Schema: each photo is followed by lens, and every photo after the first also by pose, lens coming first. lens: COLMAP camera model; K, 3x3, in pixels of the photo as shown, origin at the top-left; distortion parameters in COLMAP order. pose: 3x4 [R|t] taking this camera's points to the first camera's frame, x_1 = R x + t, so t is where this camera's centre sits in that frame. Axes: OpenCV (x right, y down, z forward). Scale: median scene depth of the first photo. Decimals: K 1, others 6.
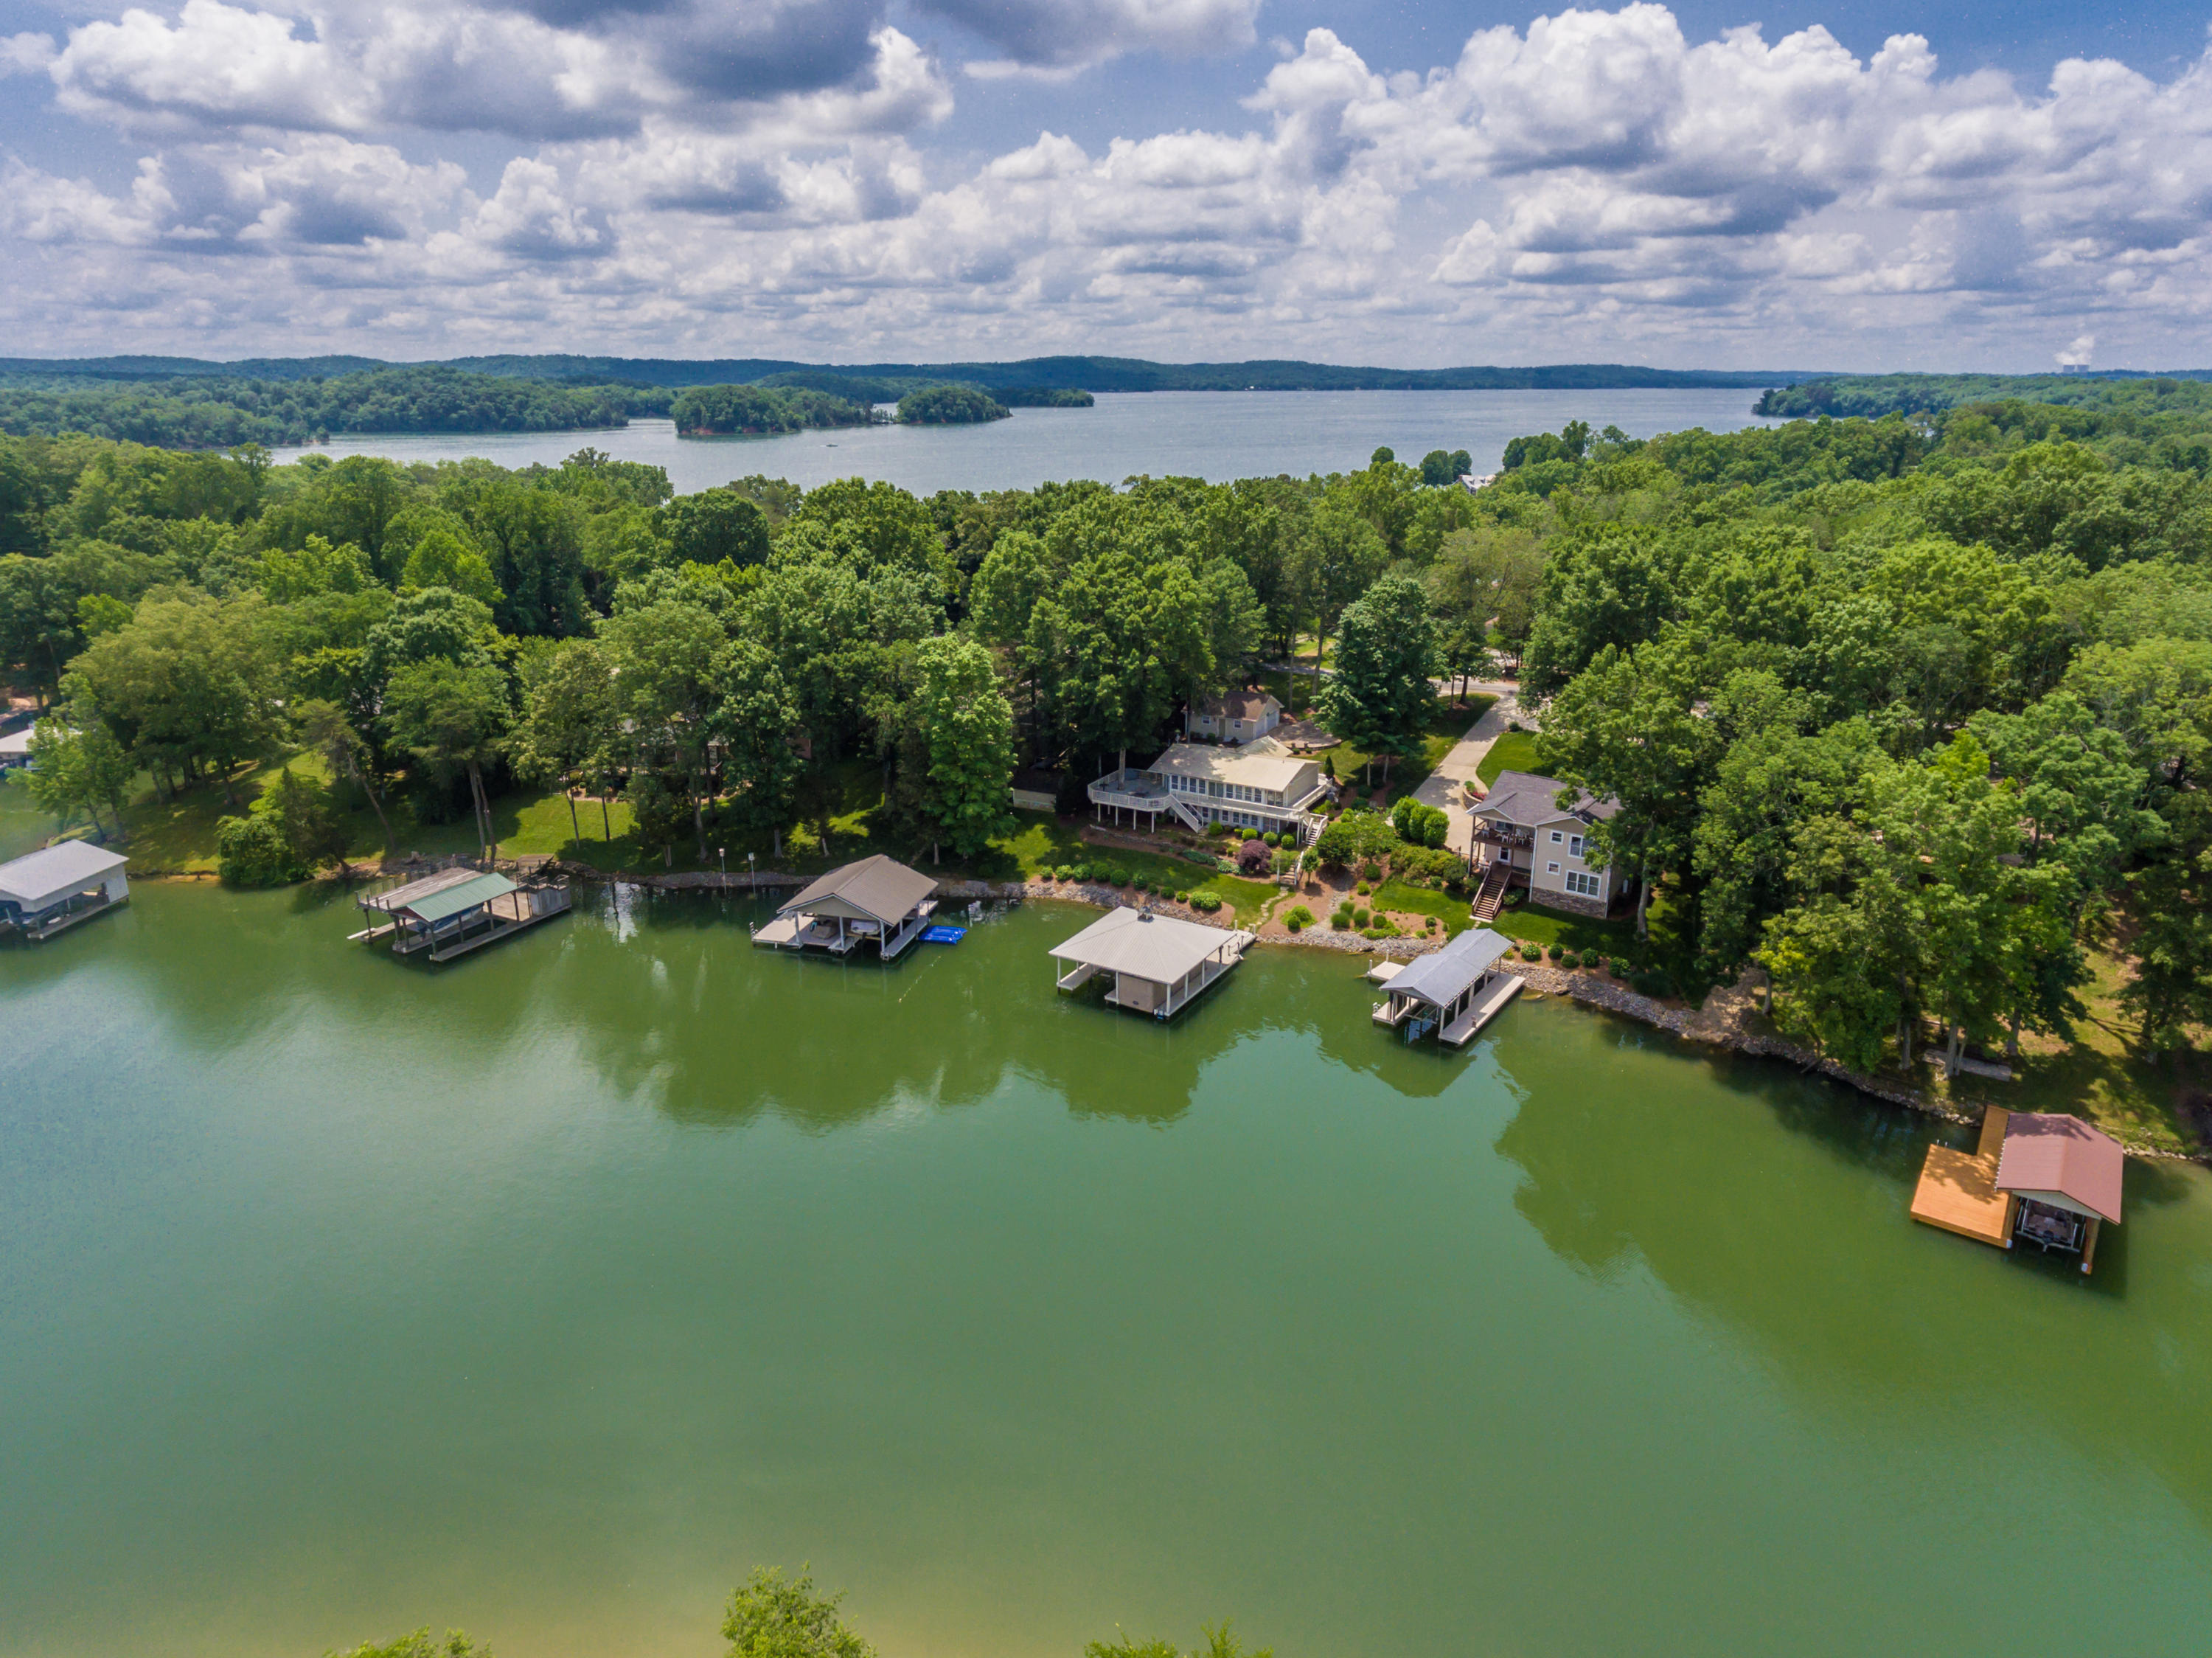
lens RADIAL K [[1323.5, 0, 1114.1], [0, 1323.5, 762.8], [0, 0, 1]] dist [-0.001699, 0.000054]
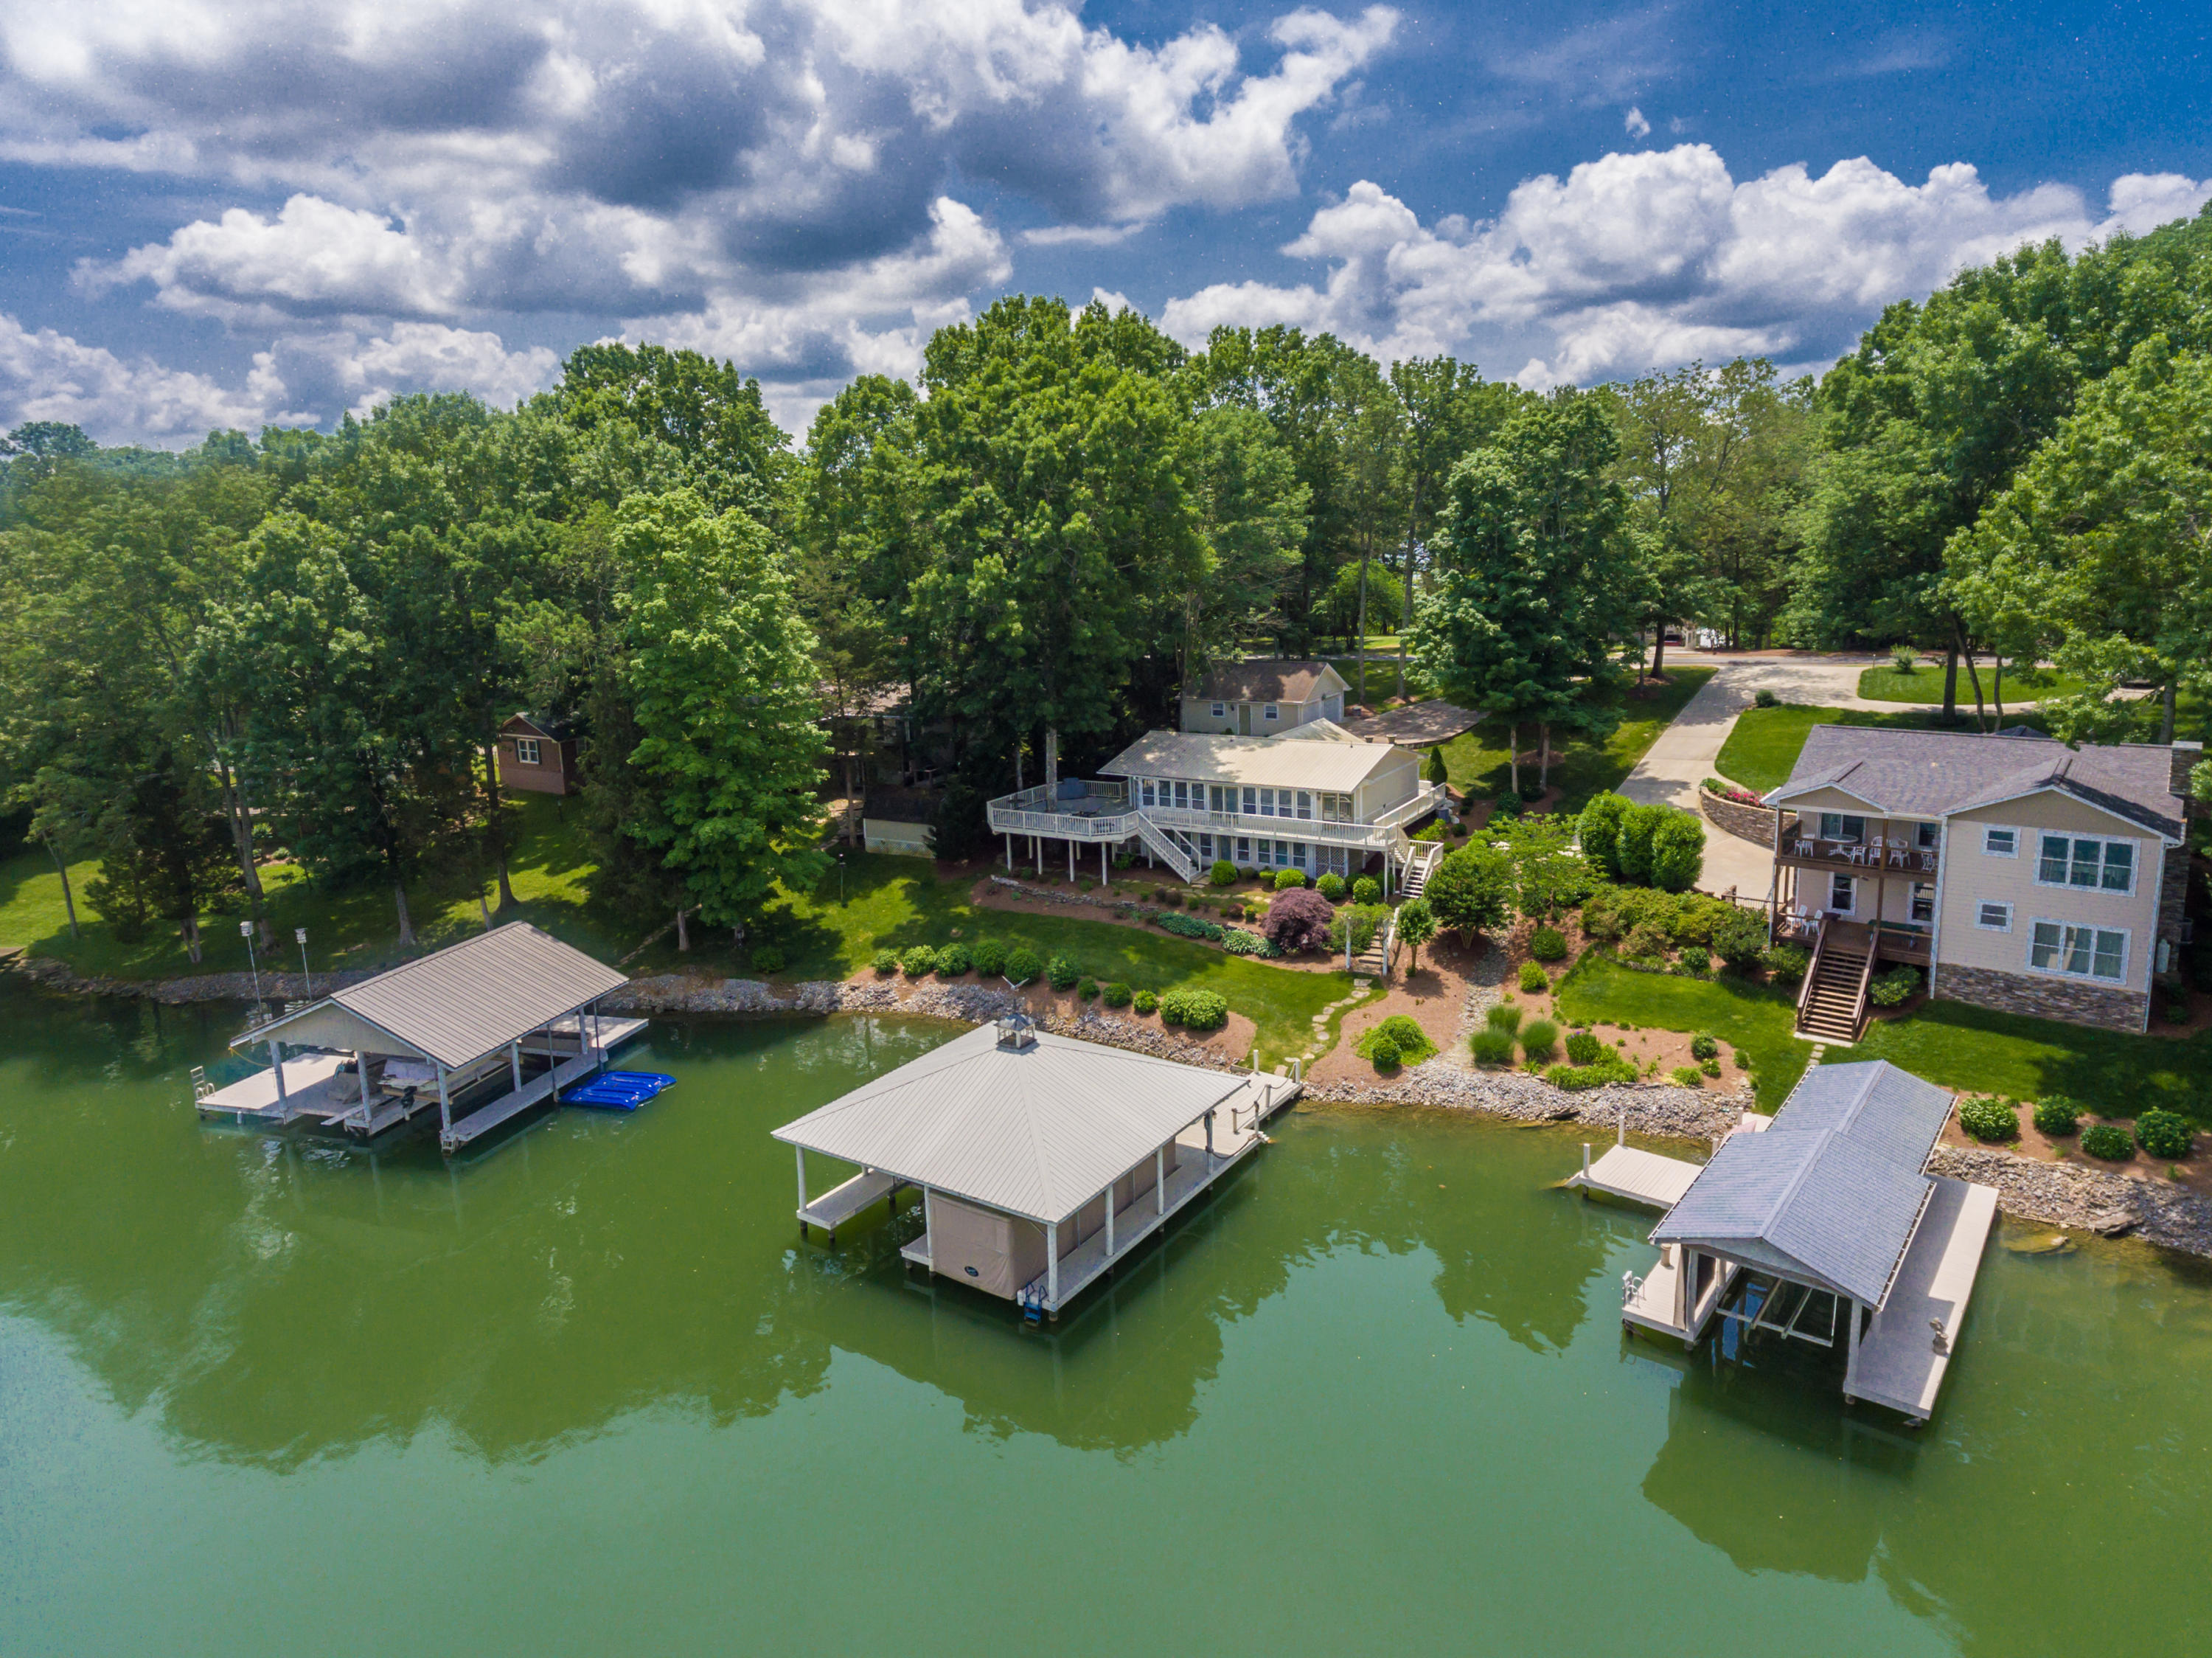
lens RADIAL K [[1335.8, 0, 1116.5], [0, 1335.8, 768.4], [0, 0, 1]] dist [-0.000691, 0.000183]
pose [[0.998571, -0.022773, -0.048351, 0.065250], [0.017753, 0.994645, -0.101815, 0.065628], [0.050410, 0.100811, 0.993628, 0.509722]]
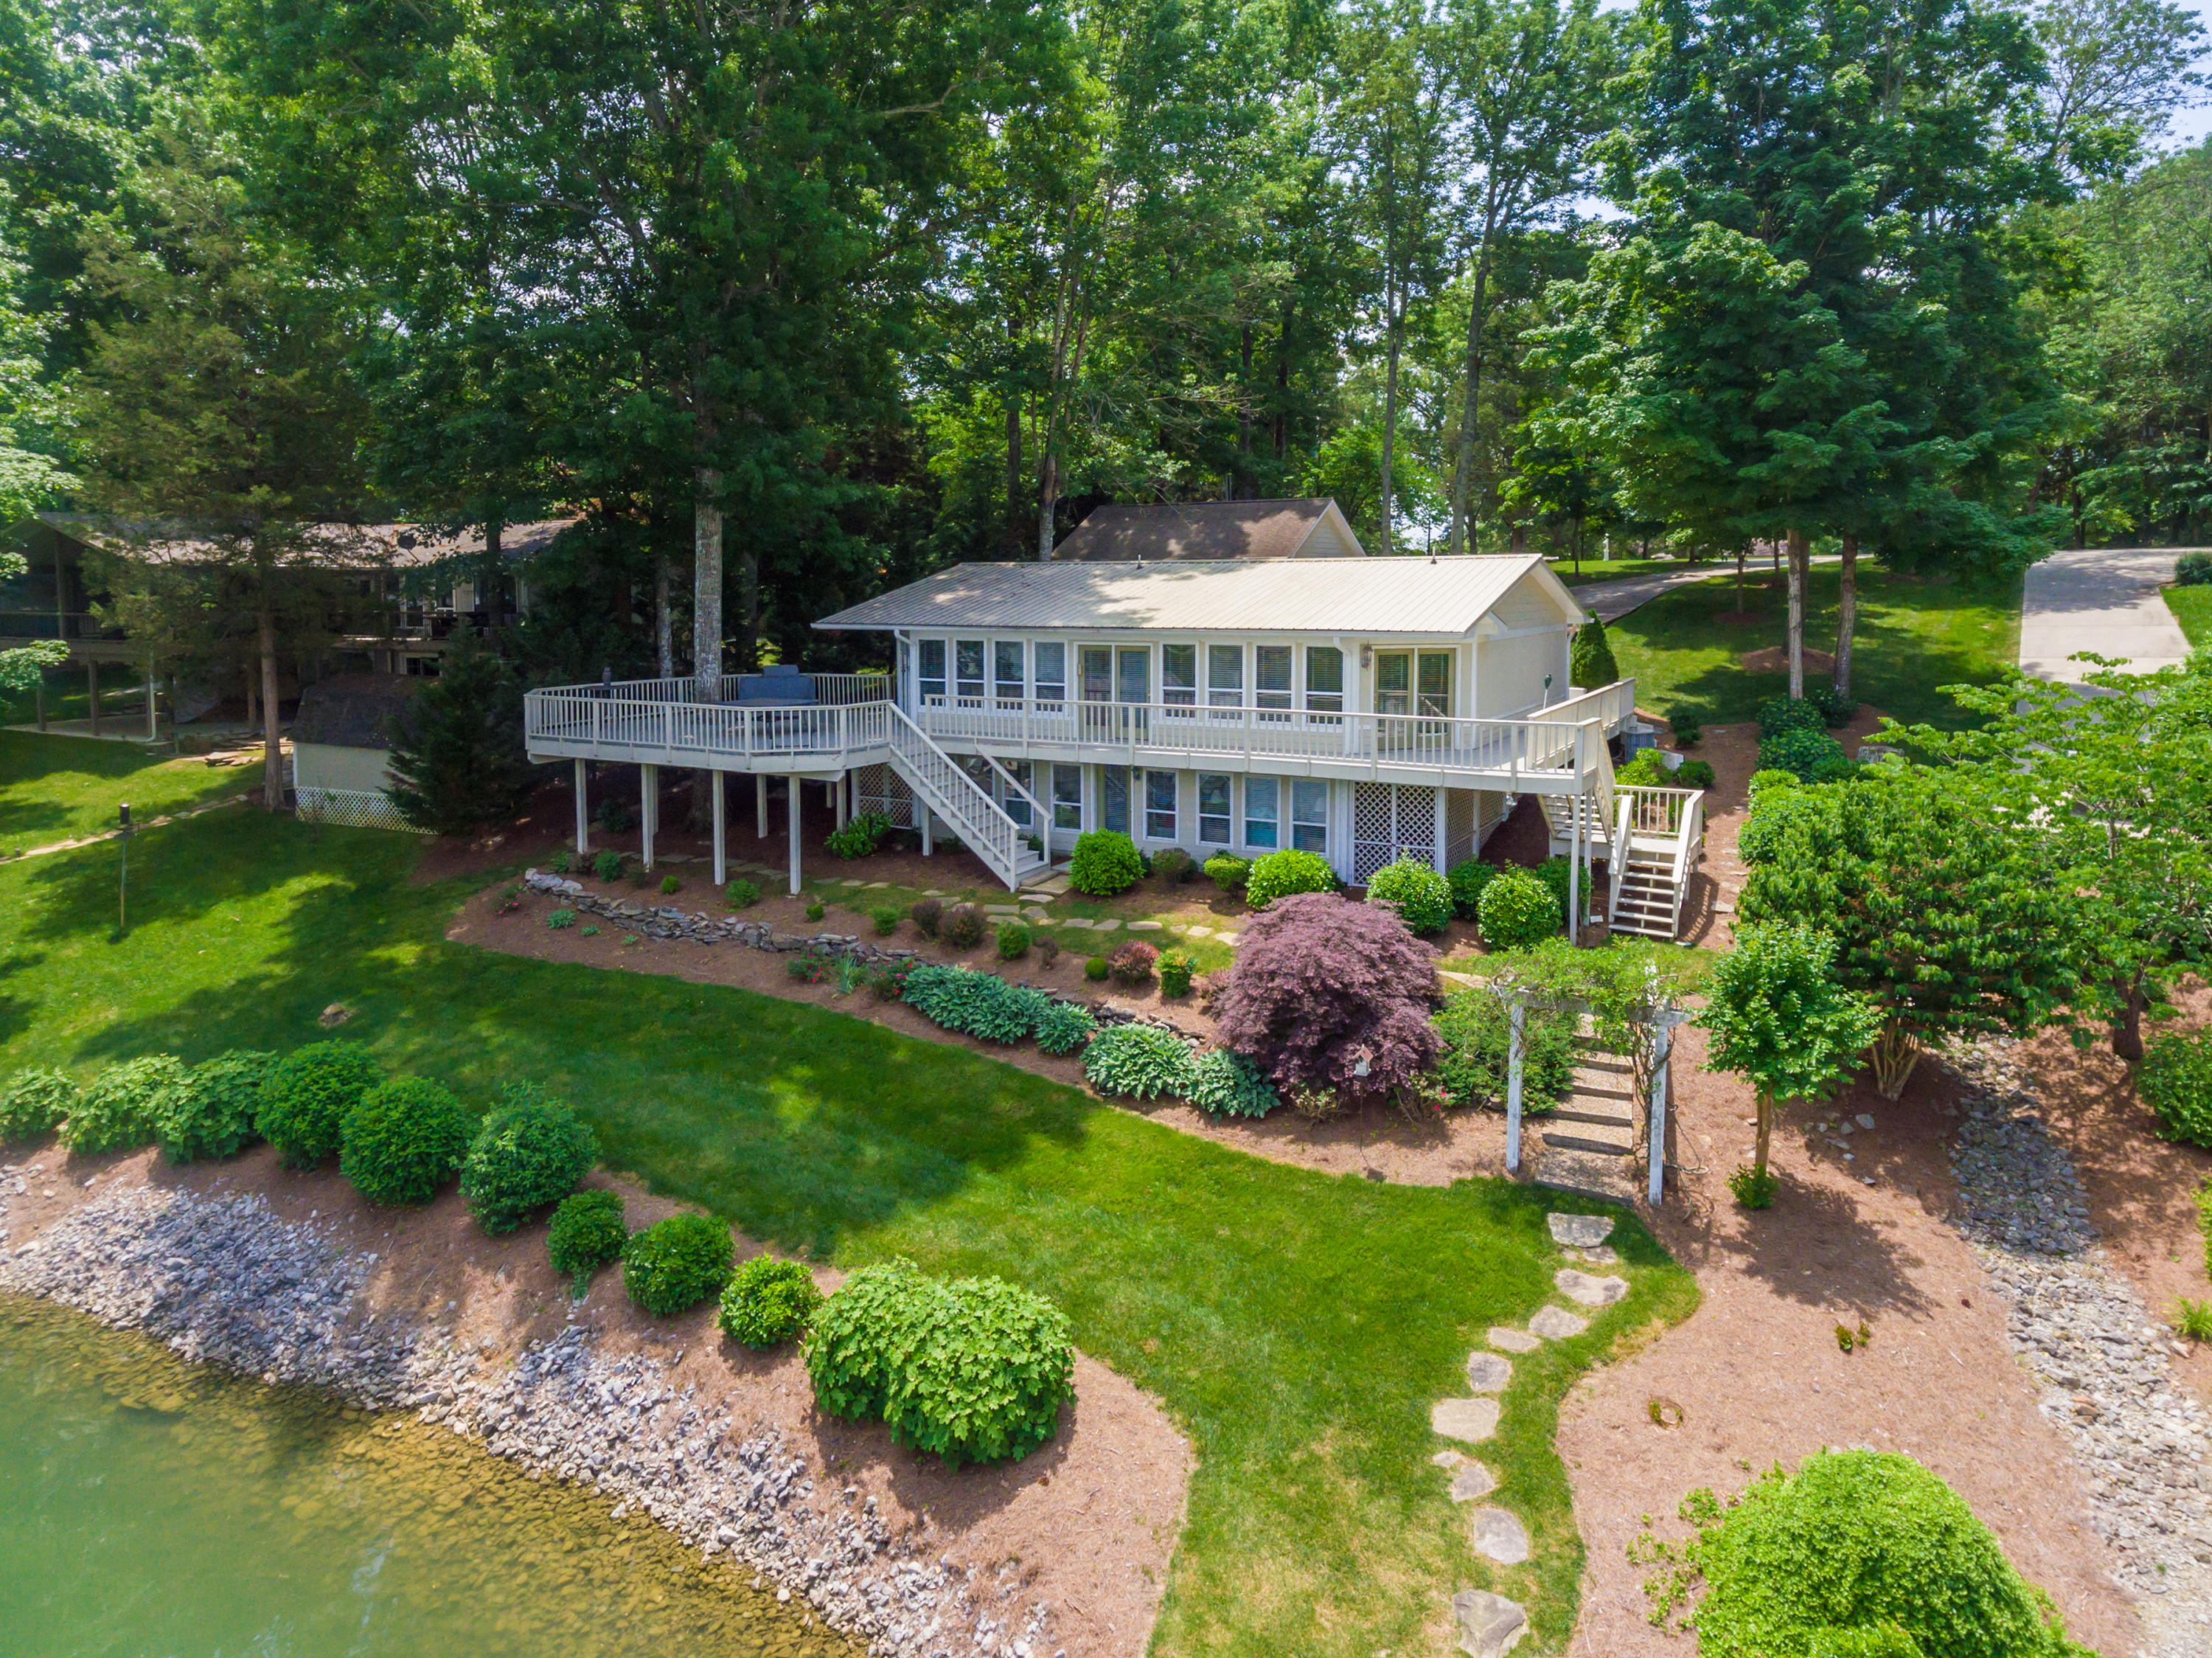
lens RADIAL K [[1422.4, 0, 1109.6], [0, 1422.4, 691.4], [0, 0, 1]] dist [0.004505, 0.000852]
pose [[0.999997, 0.000752, 0.002464, 0.081963], [-0.000246, 0.979897, -0.199505, 0.070982], [-0.002565, 0.199503, 0.979894, 0.849911]]
